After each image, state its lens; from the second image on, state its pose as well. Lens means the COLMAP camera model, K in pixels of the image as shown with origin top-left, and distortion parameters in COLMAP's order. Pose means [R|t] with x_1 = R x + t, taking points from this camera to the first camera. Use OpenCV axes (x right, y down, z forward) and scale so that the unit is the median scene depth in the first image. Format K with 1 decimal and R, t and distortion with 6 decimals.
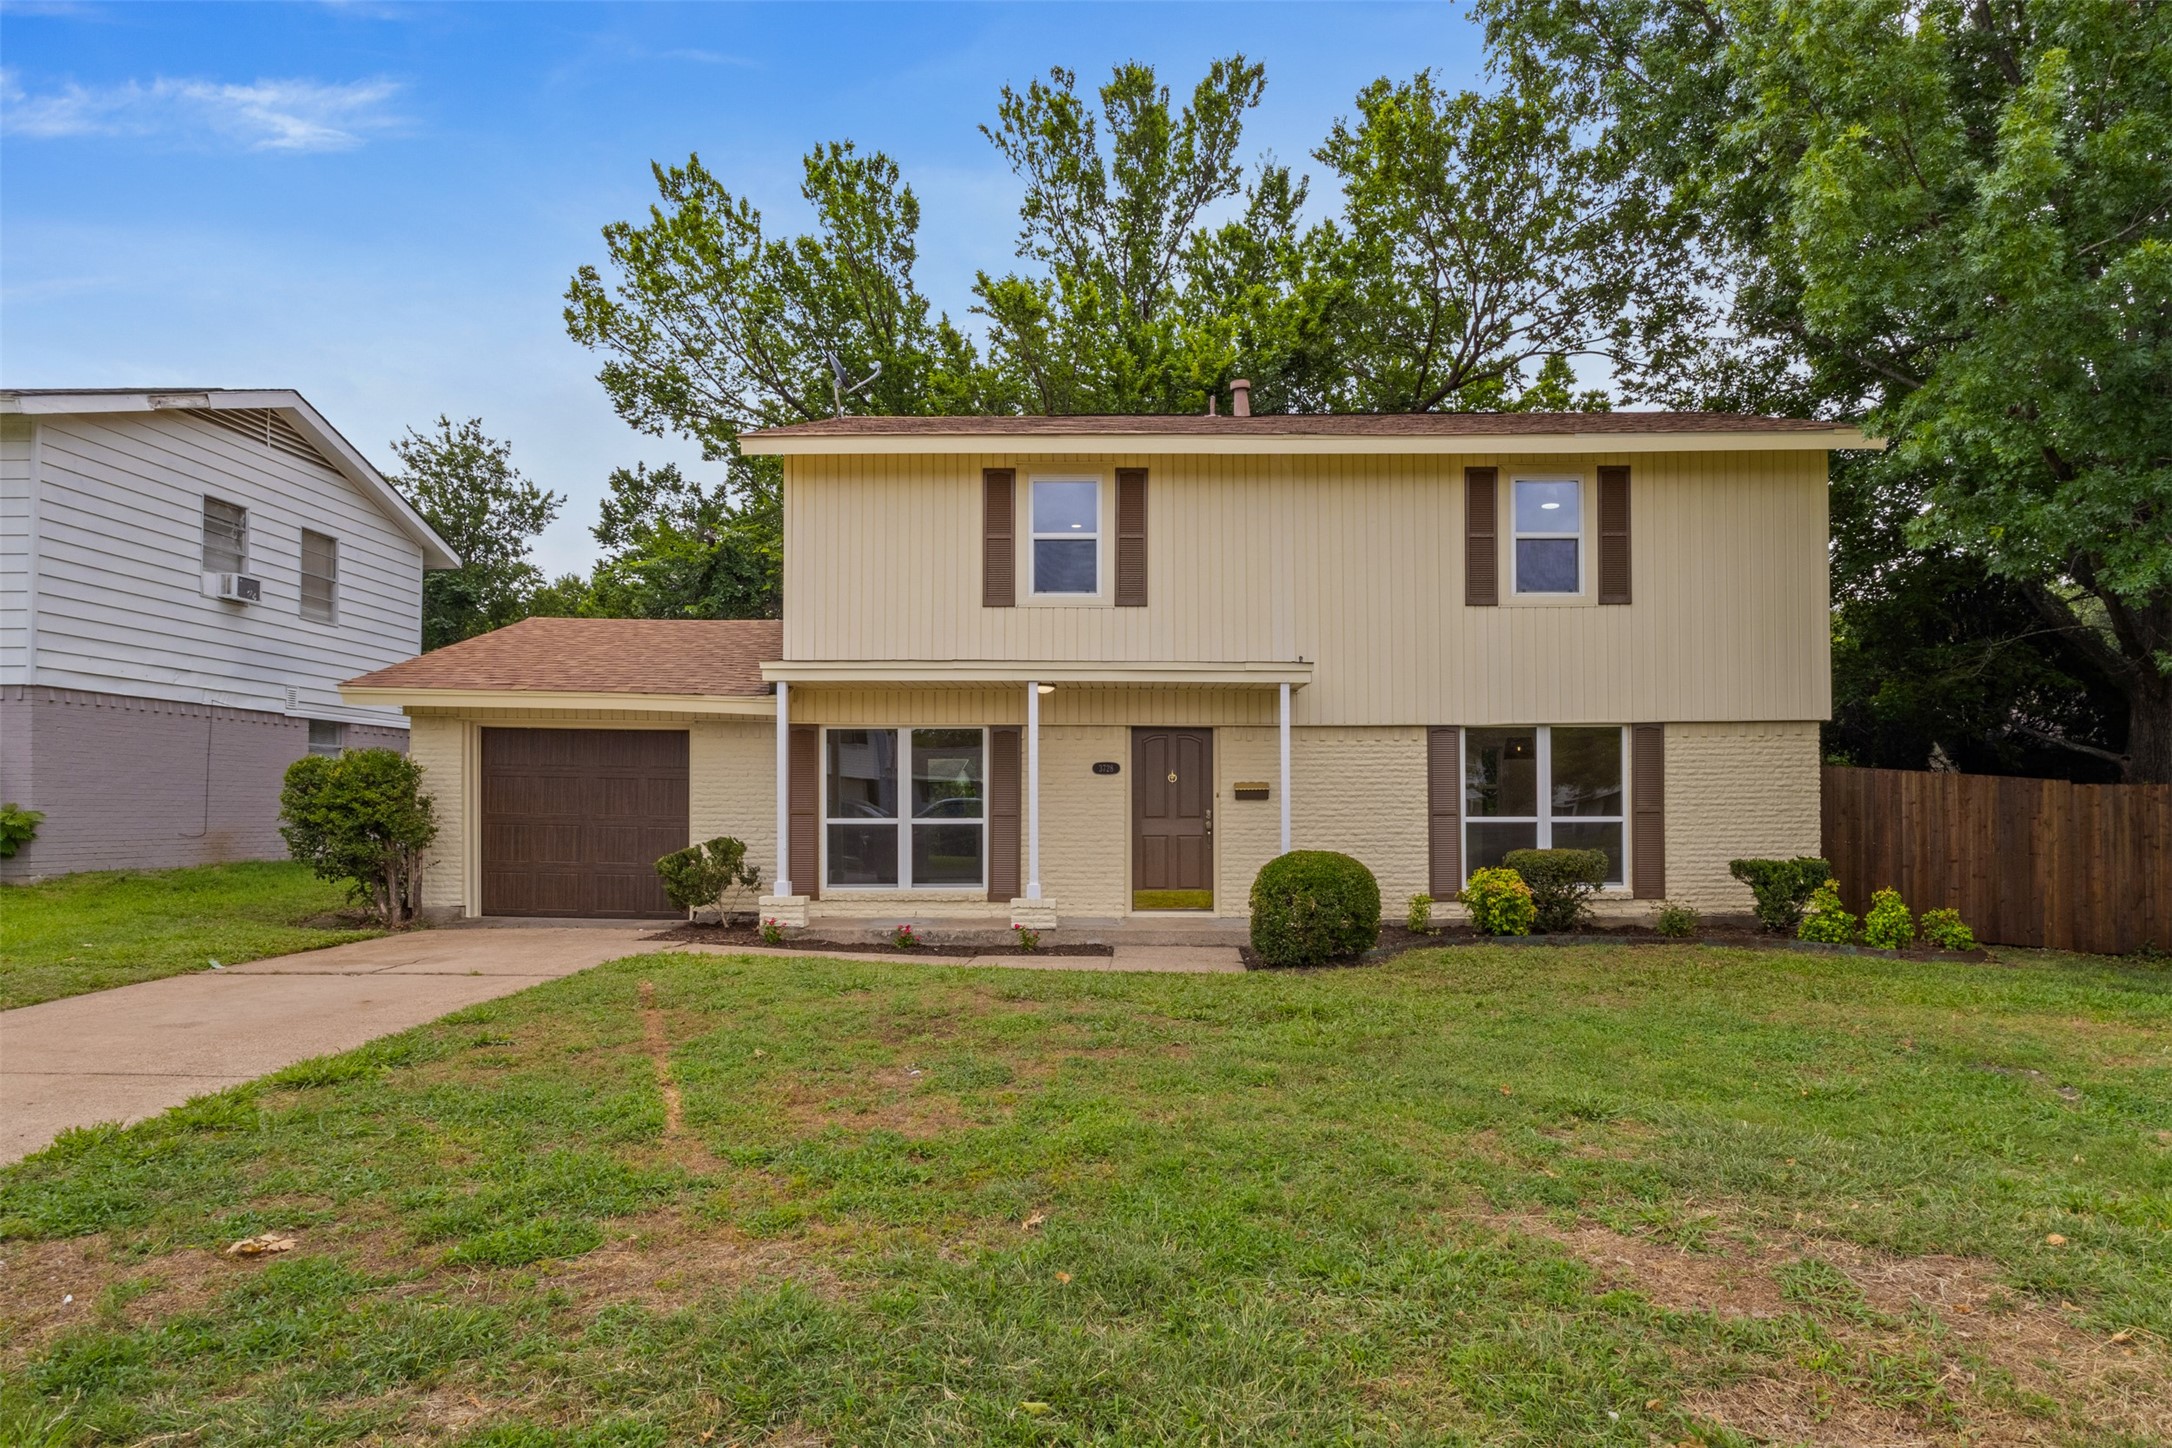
lens RADIAL K [[1076.9, 0, 1085.1], [0, 1076.9, 773.9], [0, 0, 1]] dist [-0.002235, -0.000094]
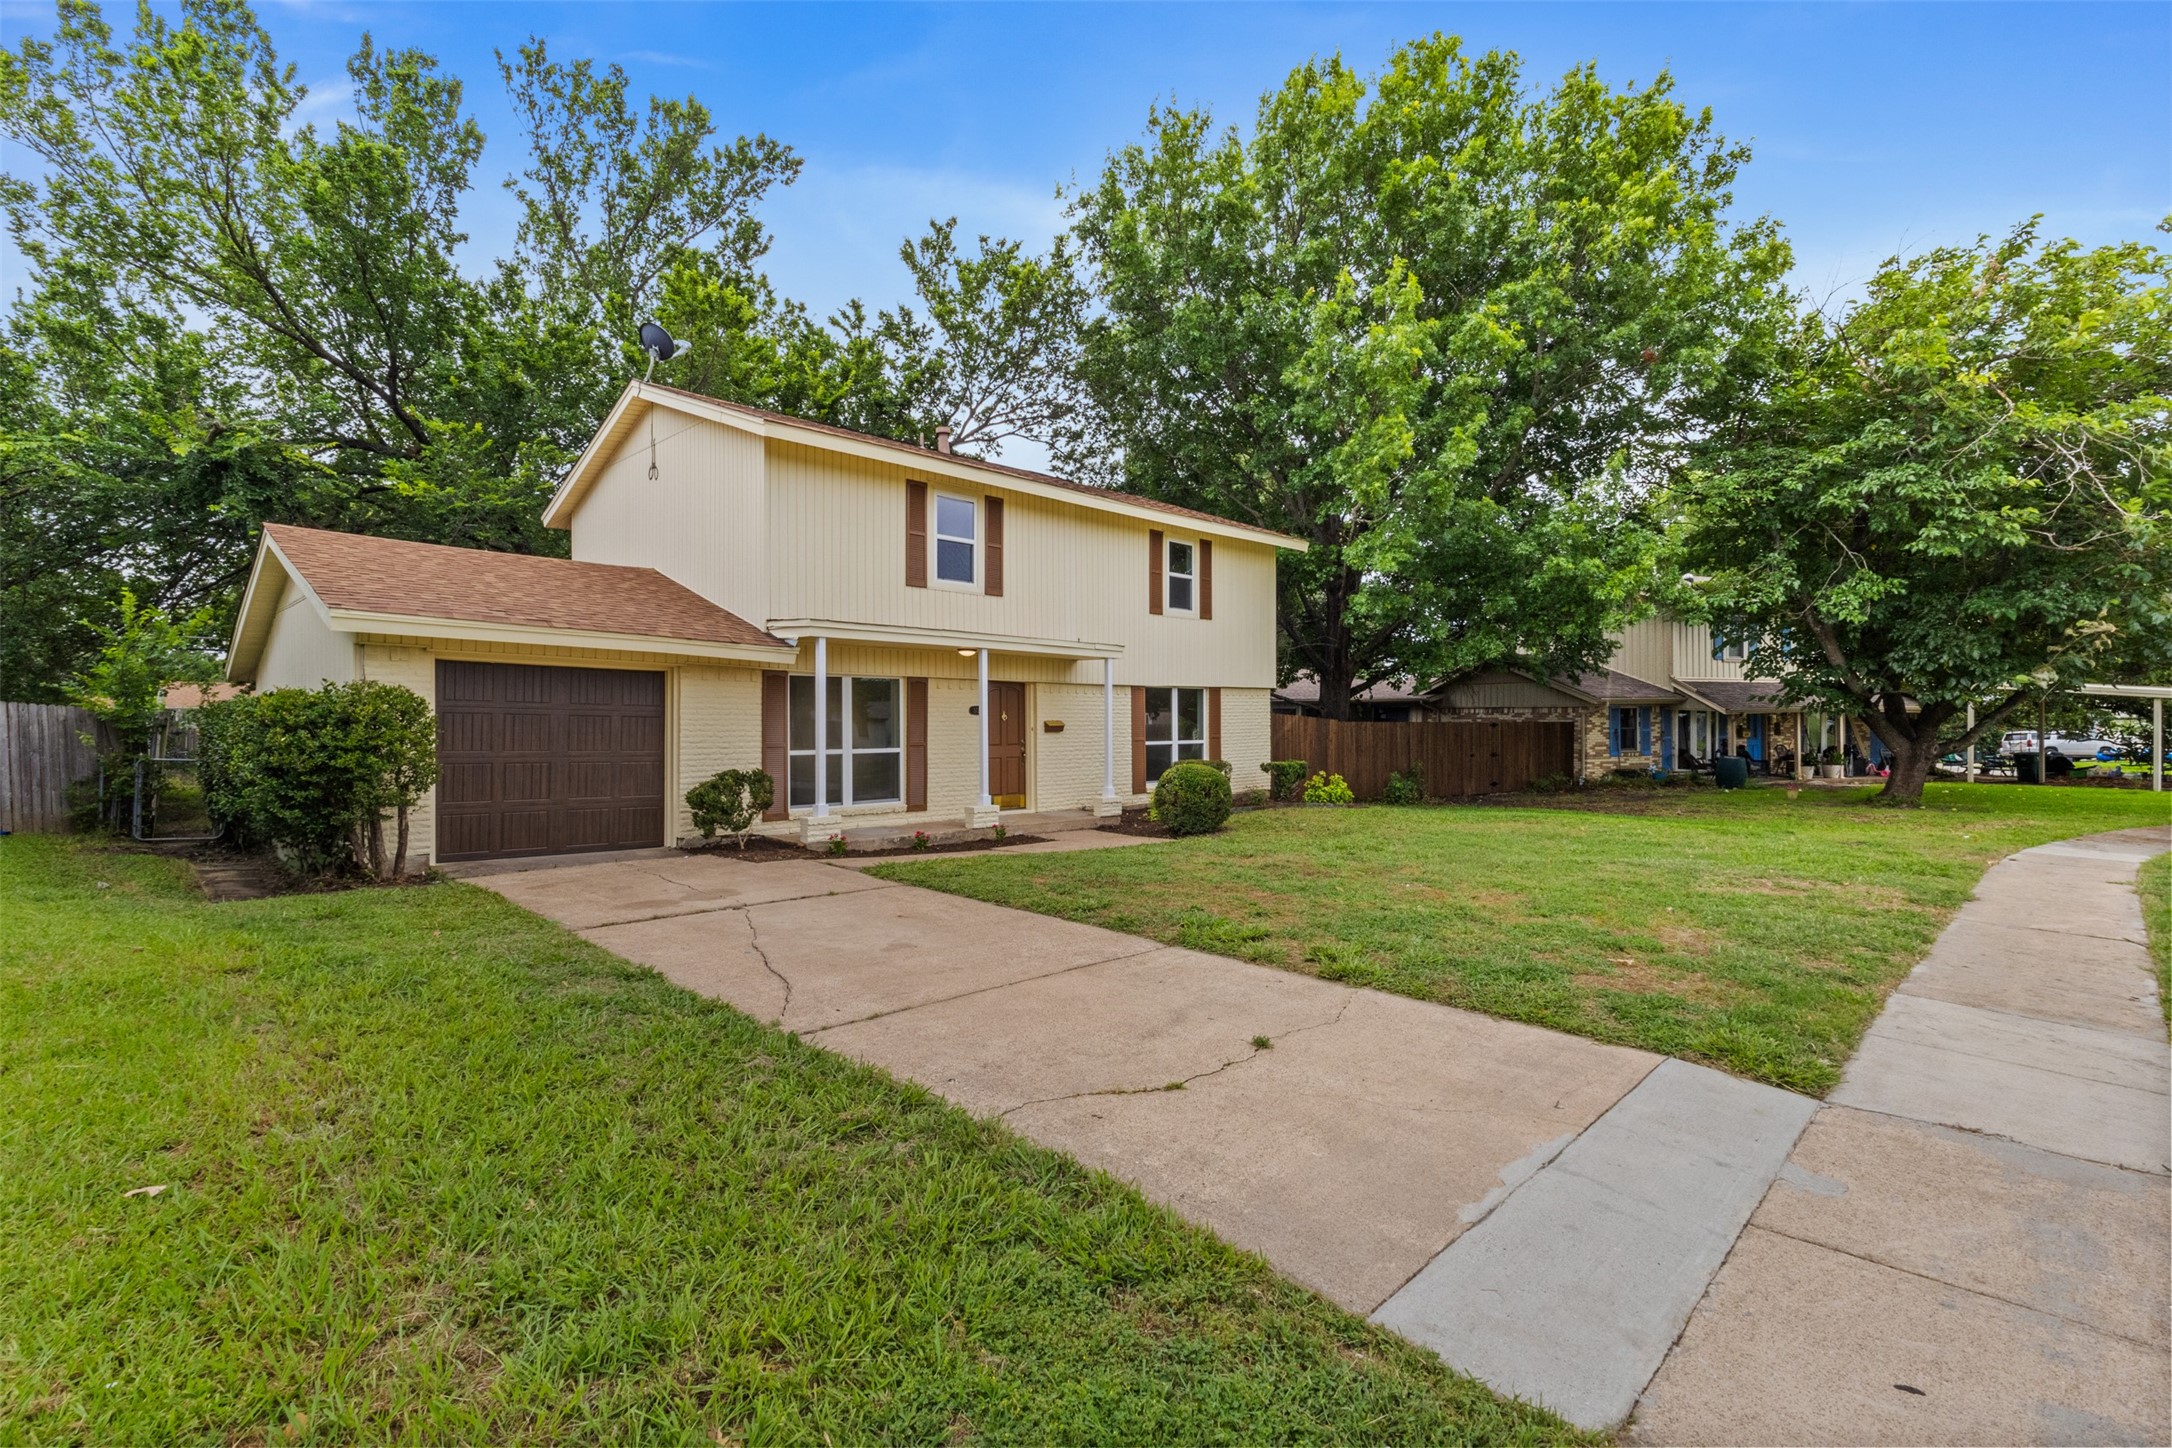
lens RADIAL K [[995.6, 0, 1086.8], [0, 995.6, 717.1], [0, 0, 1]] dist [0.000402, 0.000141]
pose [[0.711309, 0.003119, 0.702873, -0.777224], [-0.005484, 0.999984, 0.001112, 0.001308], [-0.702858, -0.004645, 0.711315, -0.009867]]
